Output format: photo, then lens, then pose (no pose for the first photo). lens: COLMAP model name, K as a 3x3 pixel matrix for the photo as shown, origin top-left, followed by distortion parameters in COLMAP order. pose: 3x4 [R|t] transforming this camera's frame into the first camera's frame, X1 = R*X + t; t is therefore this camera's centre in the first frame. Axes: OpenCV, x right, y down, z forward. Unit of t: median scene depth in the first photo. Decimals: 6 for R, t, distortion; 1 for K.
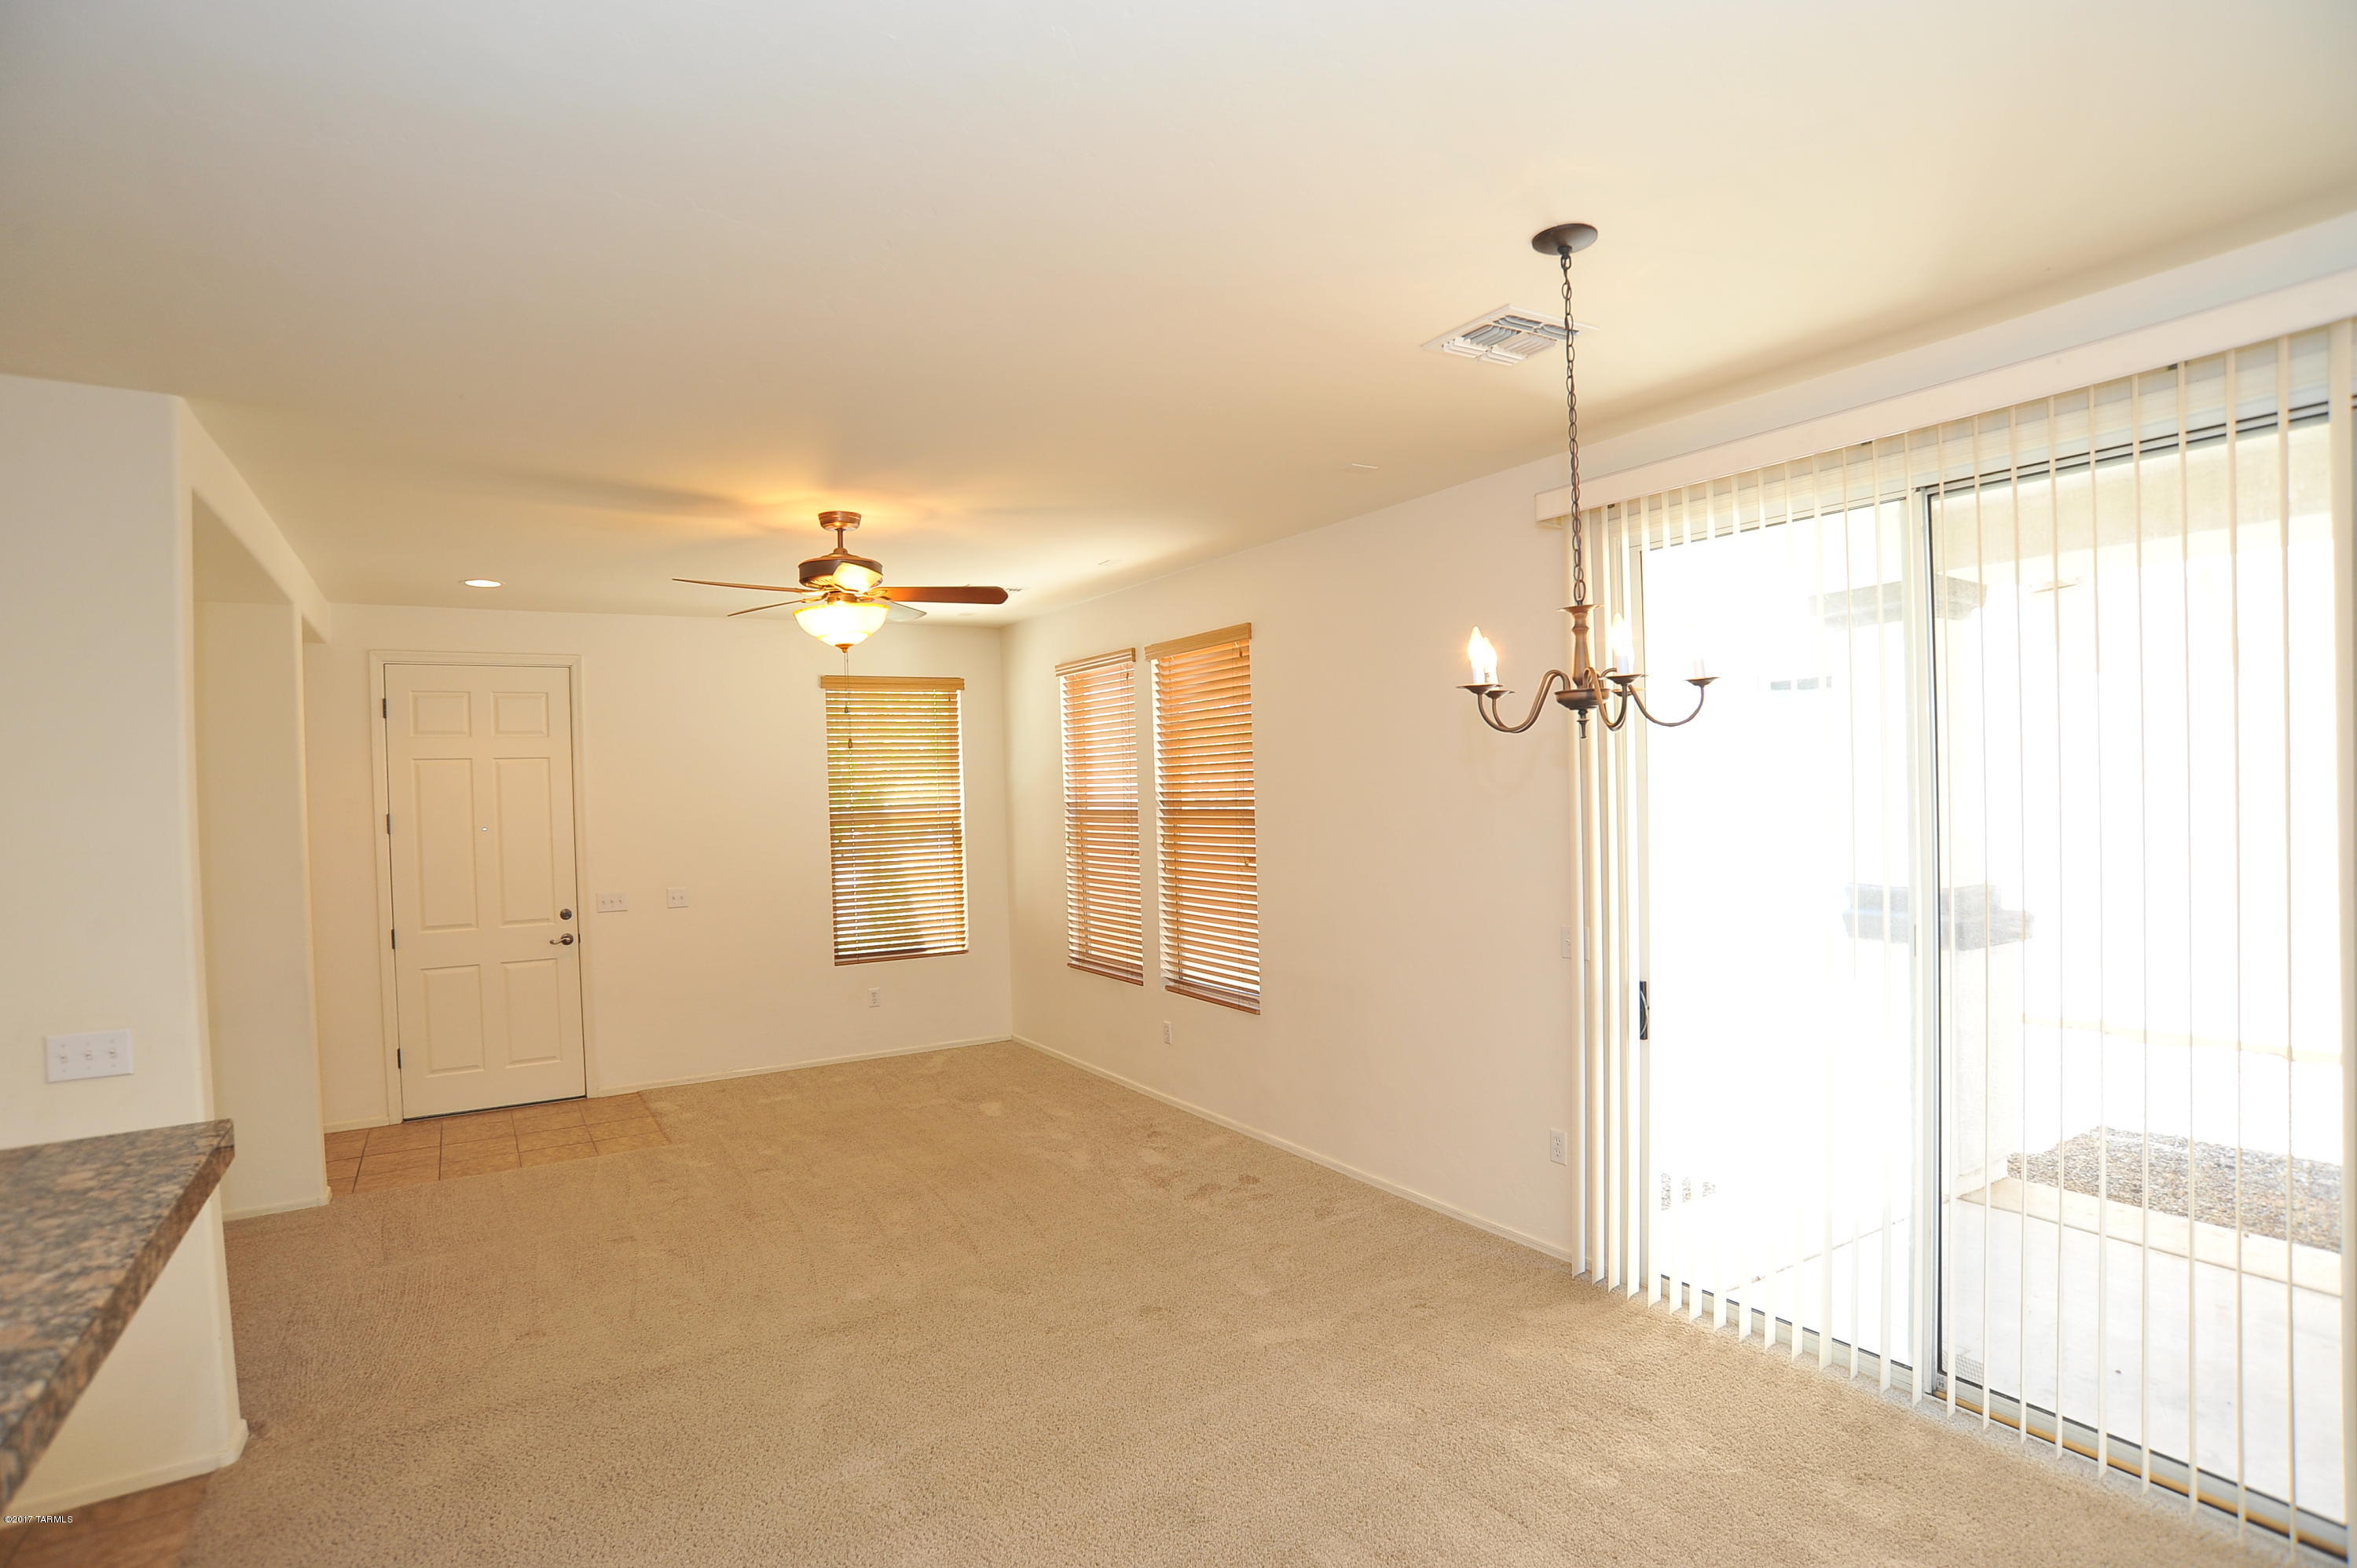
lens RADIAL K [[1197.5, 0, 1151.1], [0, 1197.5, 785.2], [0, 0, 1]] dist [-0.079639, 0.027413]
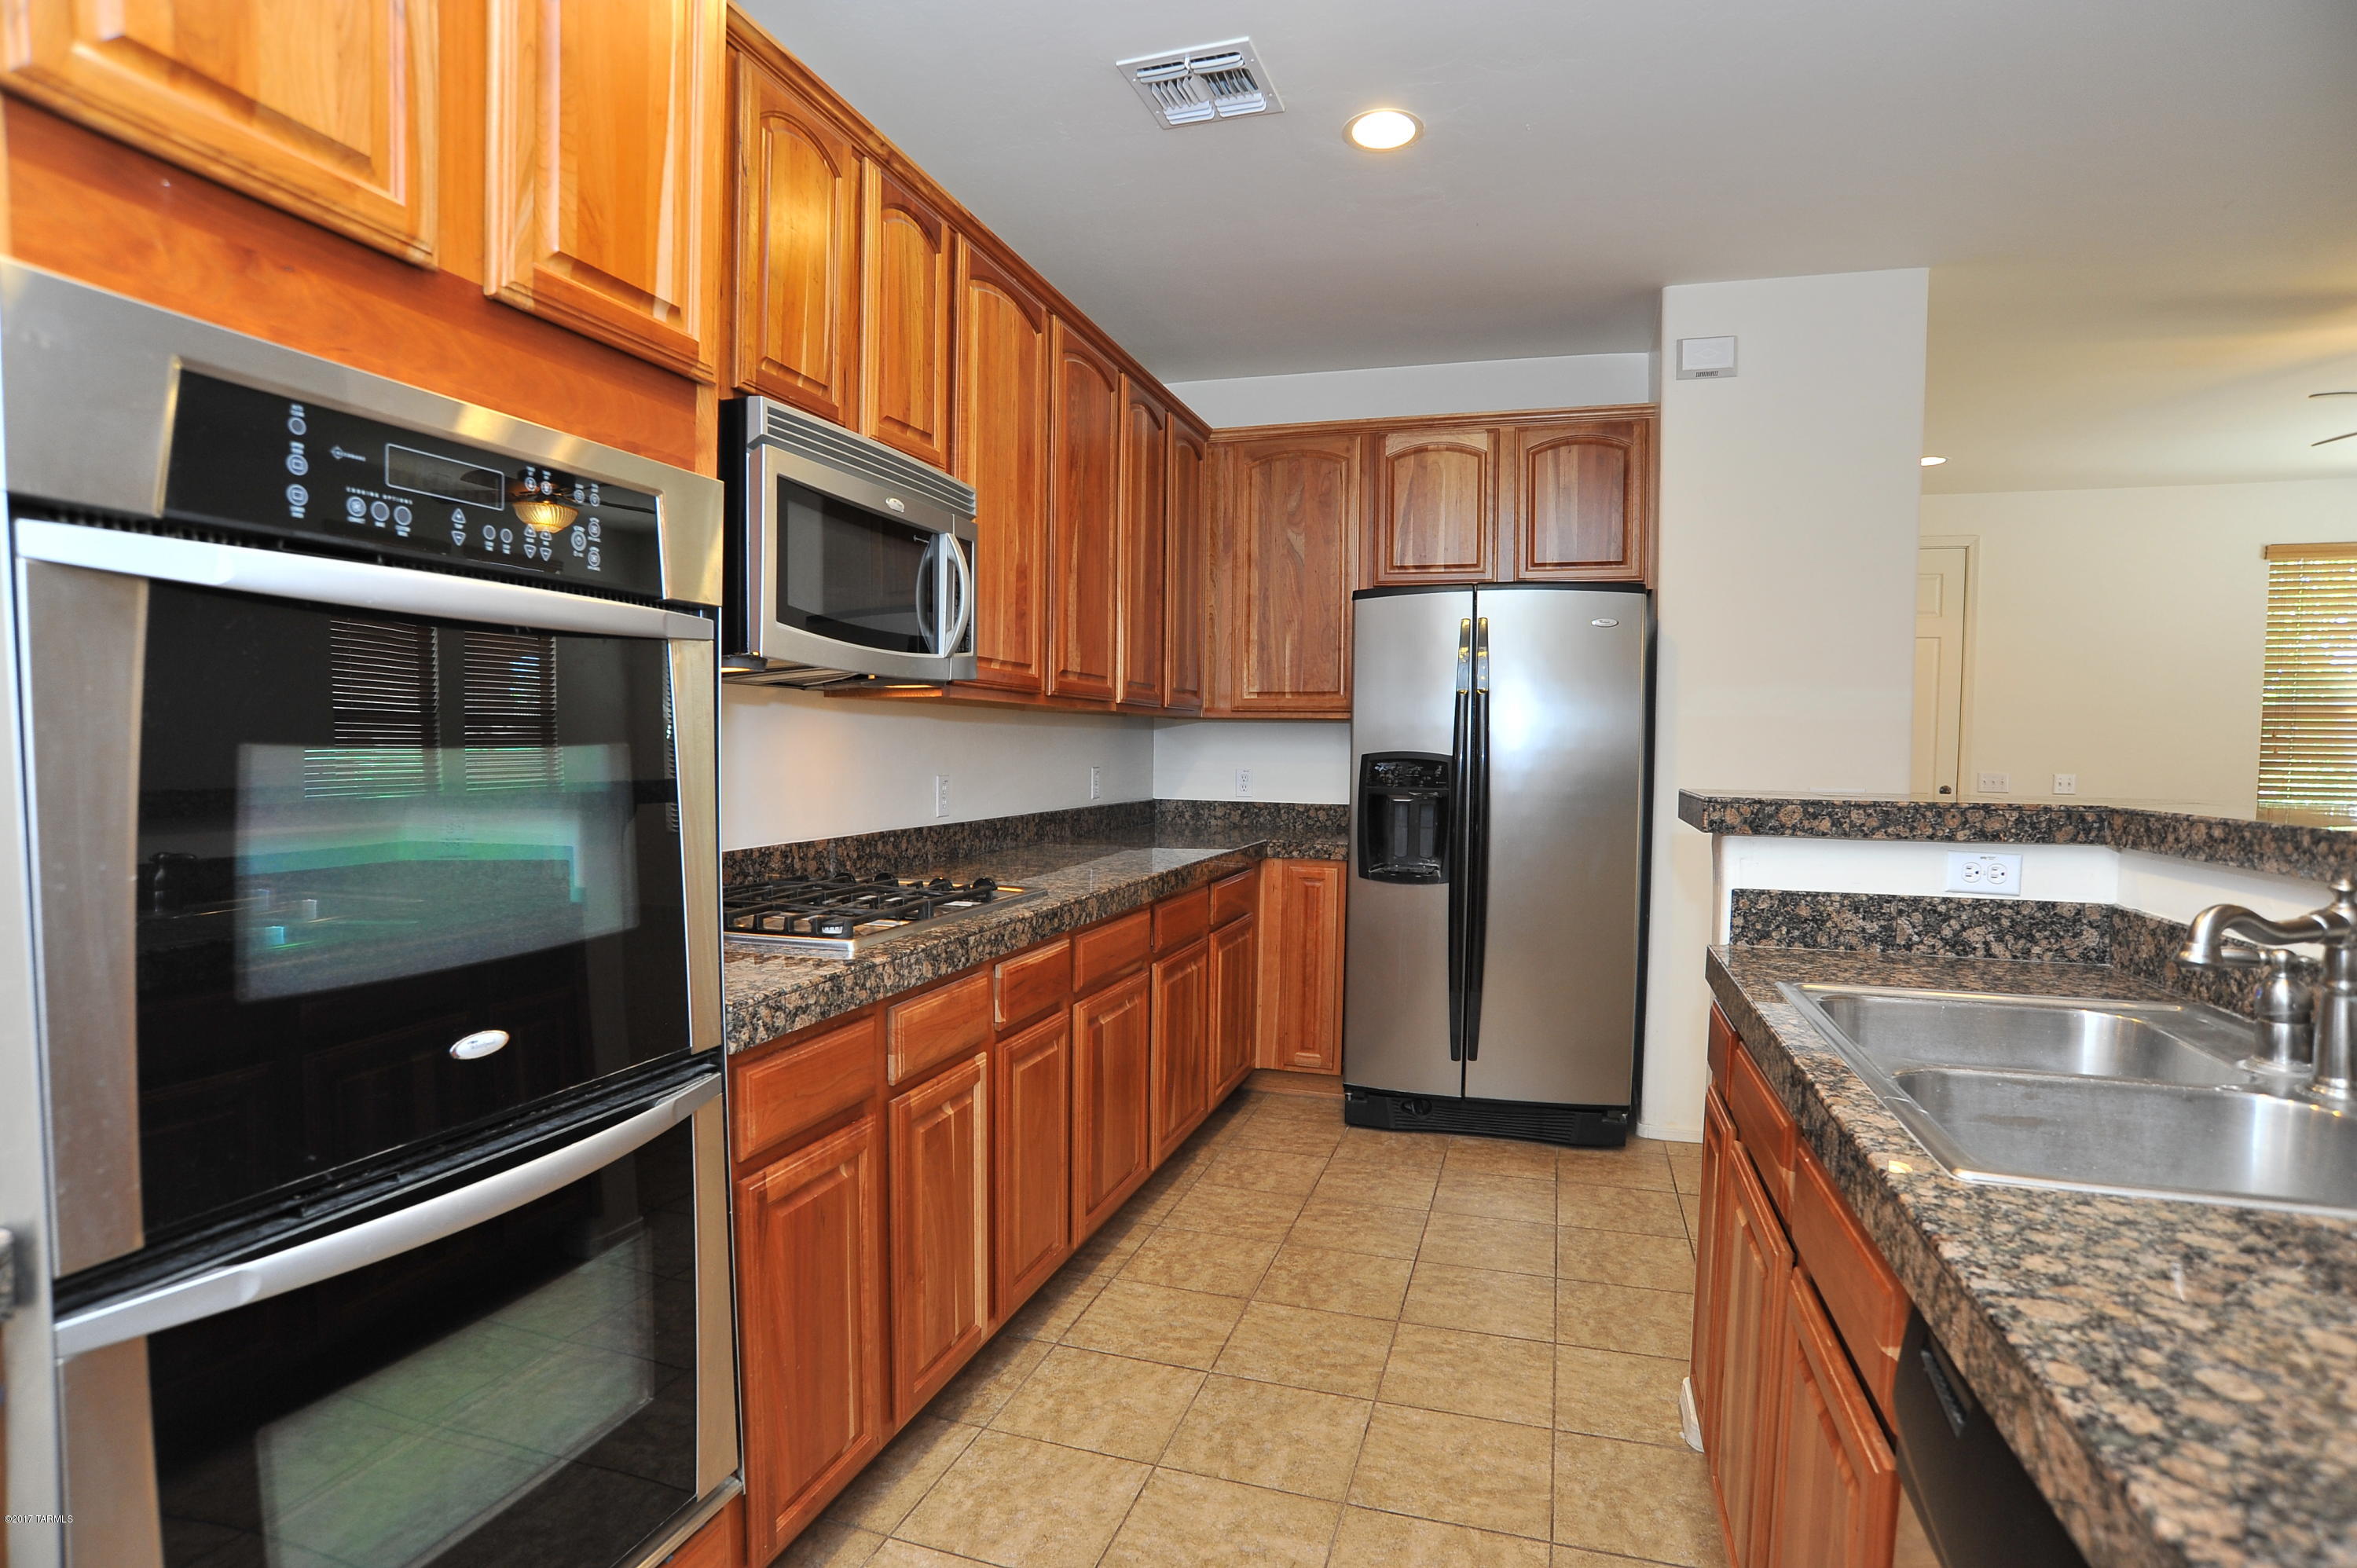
lens RADIAL K [[1197.5, 0, 1188.3], [0, 1197.5, 795.8], [0, 0, 1]] dist [-0.079639, 0.027413]
pose [[0.666075, 0.069857, -0.742607, -0.230104], [-0.030746, 0.997330, 0.066242, 0.082285], [0.745251, -0.021290, 0.666444, -0.207925]]
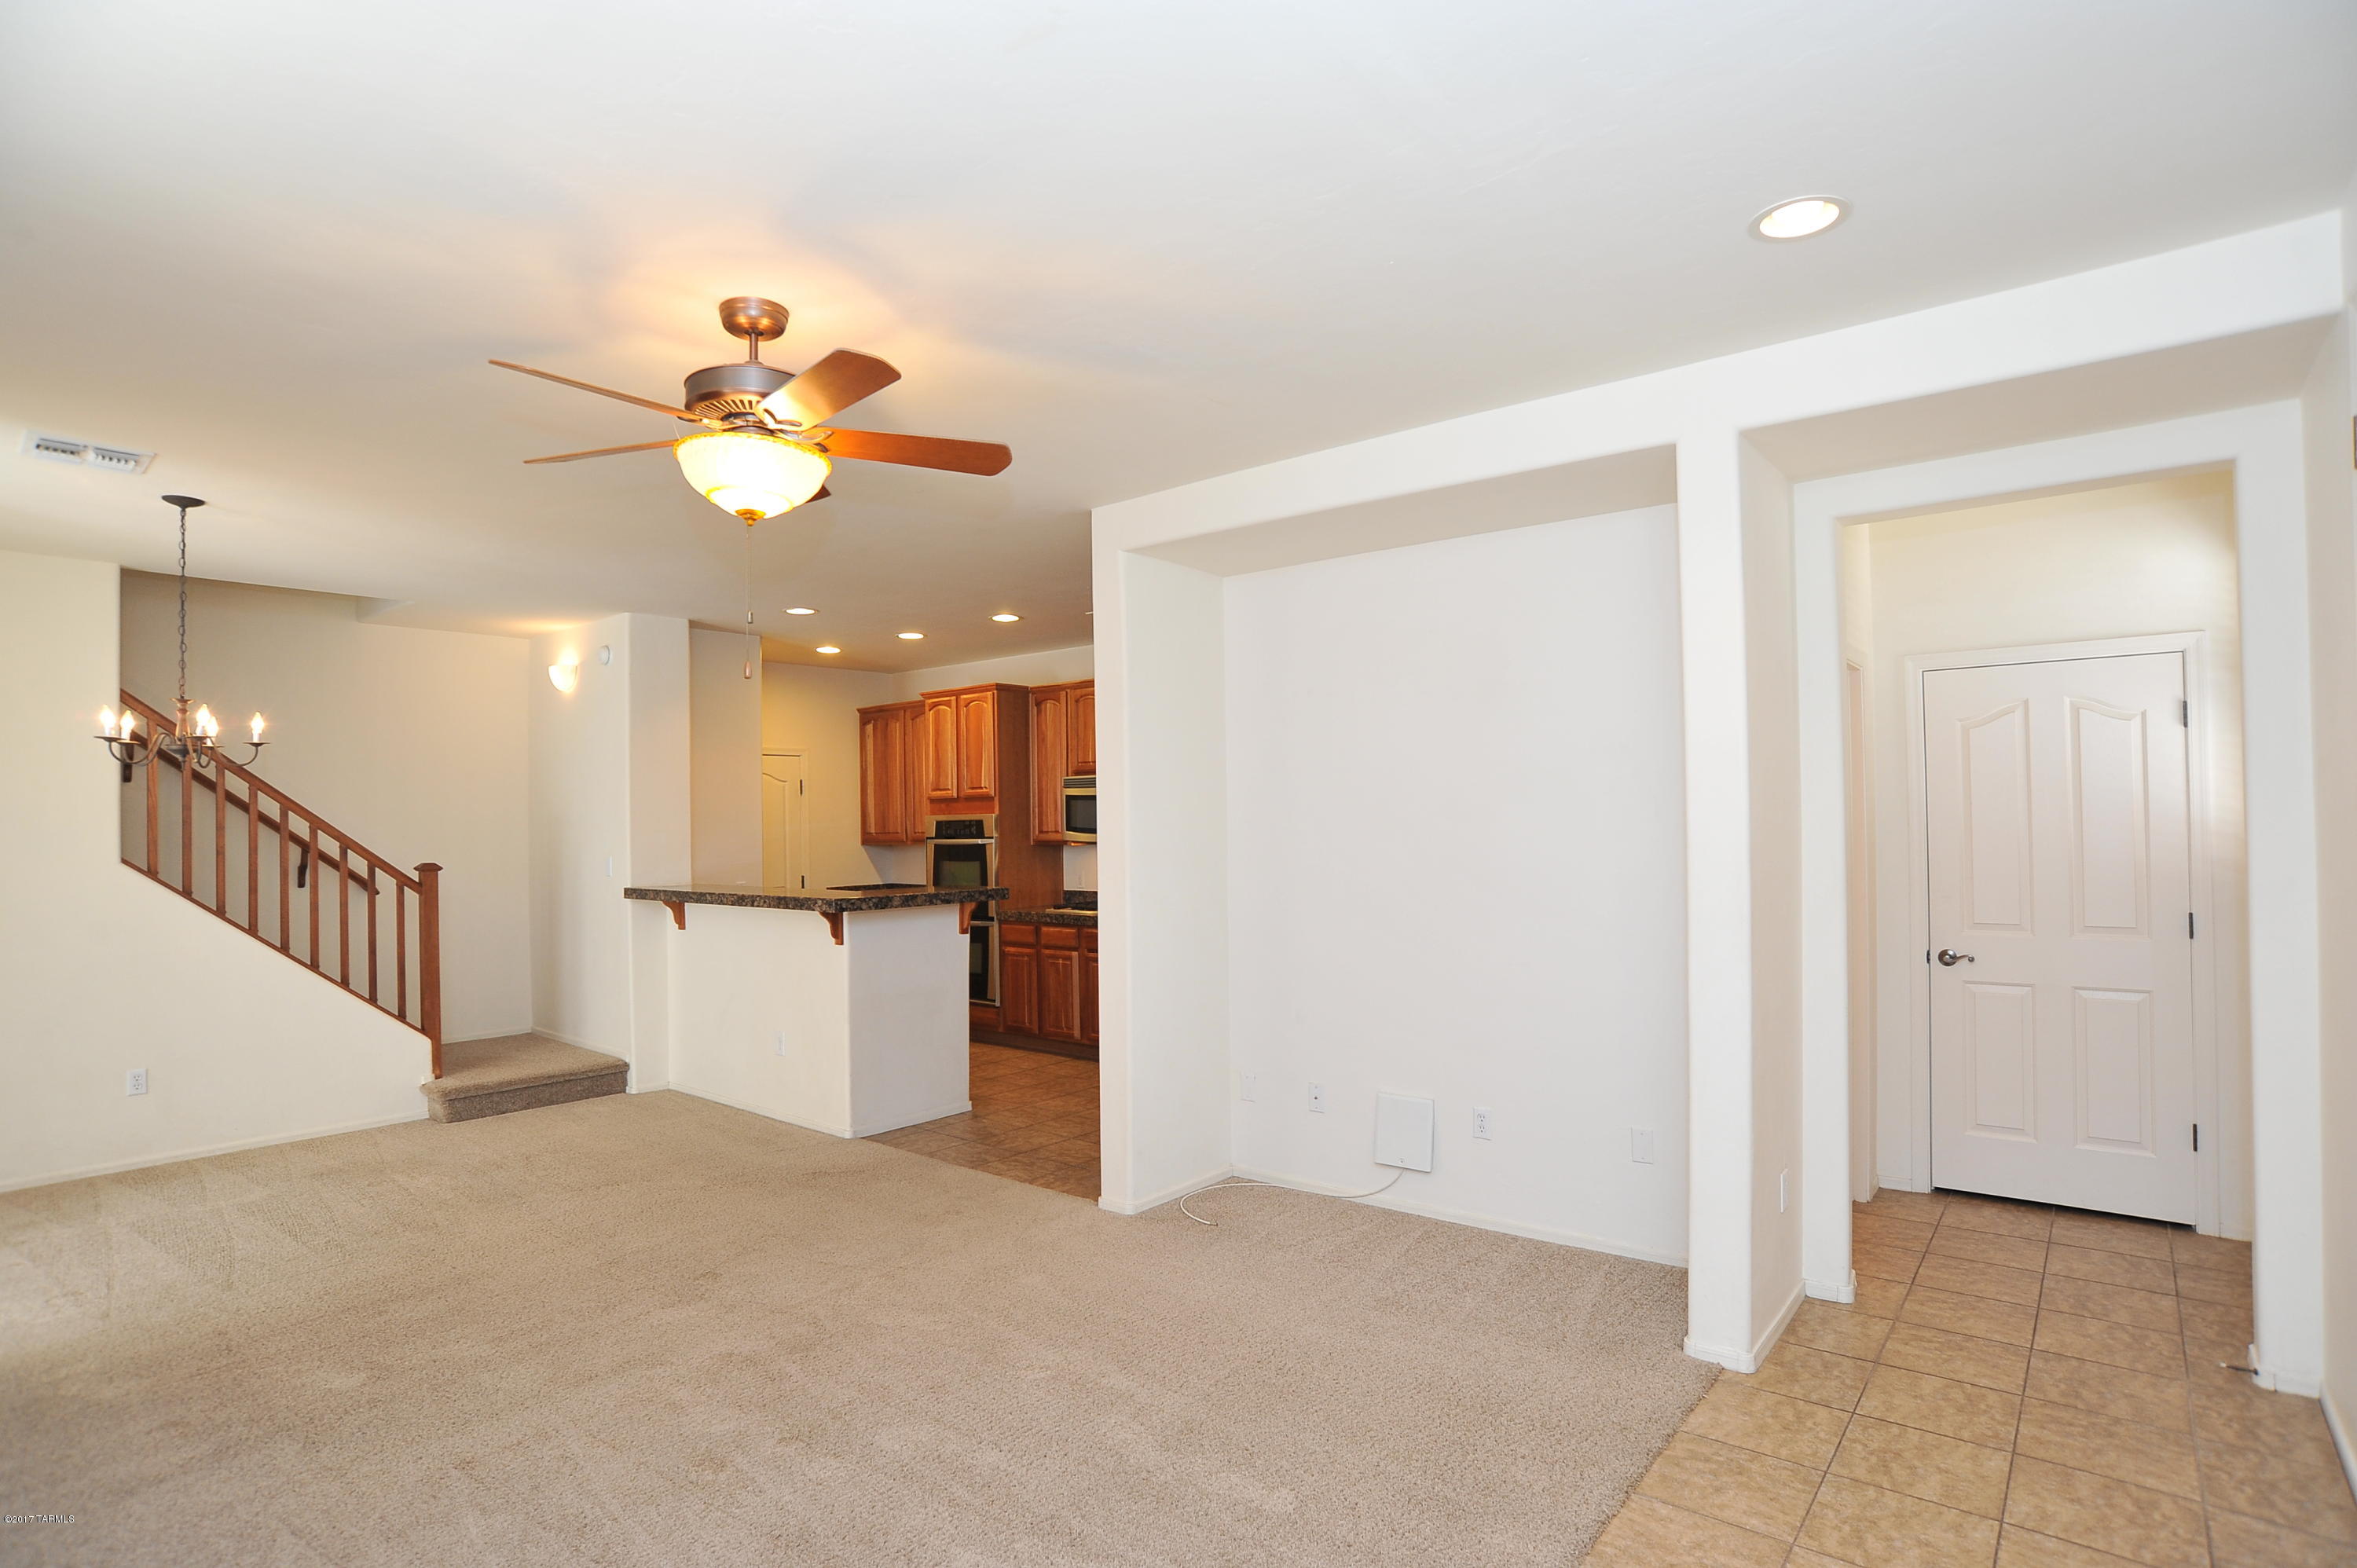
lens RADIAL K [[1197.5, 0, 1176.9], [0, 1197.5, 824.2], [0, 0, 1]] dist [-0.079639, 0.027413]
pose [[-0.938356, 0.041957, -0.343114, -0.205519], [0.040115, 0.999117, 0.012467, 0.035786], [0.343334, -0.002065, -0.939211, 1.365820]]
